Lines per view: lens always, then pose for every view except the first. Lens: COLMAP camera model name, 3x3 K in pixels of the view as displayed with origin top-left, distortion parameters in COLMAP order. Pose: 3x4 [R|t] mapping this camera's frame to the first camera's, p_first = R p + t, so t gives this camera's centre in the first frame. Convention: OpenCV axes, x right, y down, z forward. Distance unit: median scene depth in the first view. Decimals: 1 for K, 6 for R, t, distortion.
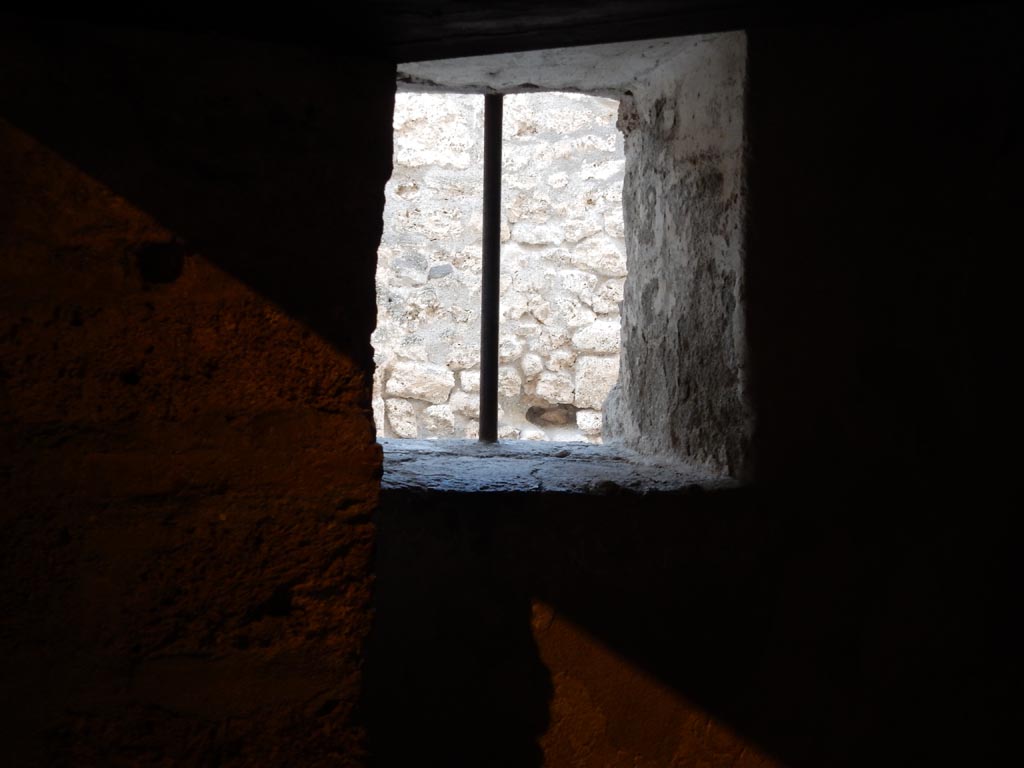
lens RADIAL K [[1510.8, 0, 510.2], [0, 1510.8, 385.2], [0, 0, 1]] dist [0.045624, 0.000000]
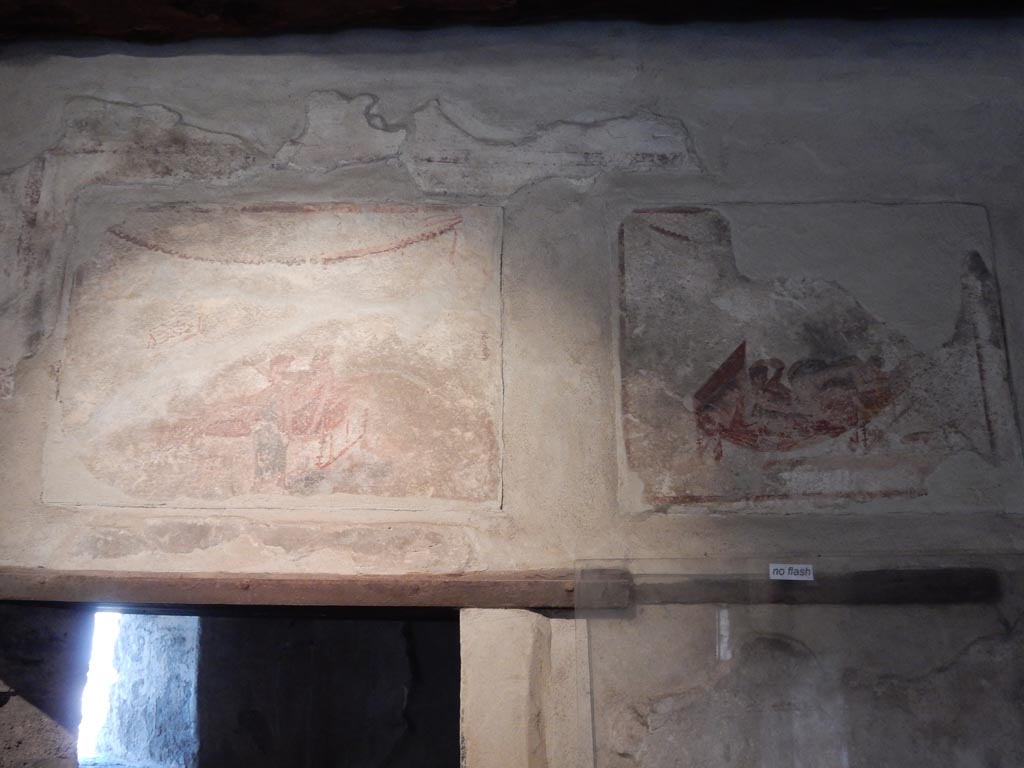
lens RADIAL K [[1046.6, 0, 511.1], [0, 1046.6, 386.9], [0, 0, 1]] dist [-0.016291, 0.000000]
pose [[0.806385, 0.127730, 0.577432, -0.439899], [0.027388, 0.967284, -0.252214, -0.089524], [-0.590756, 0.219197, 0.776505, -0.665877]]
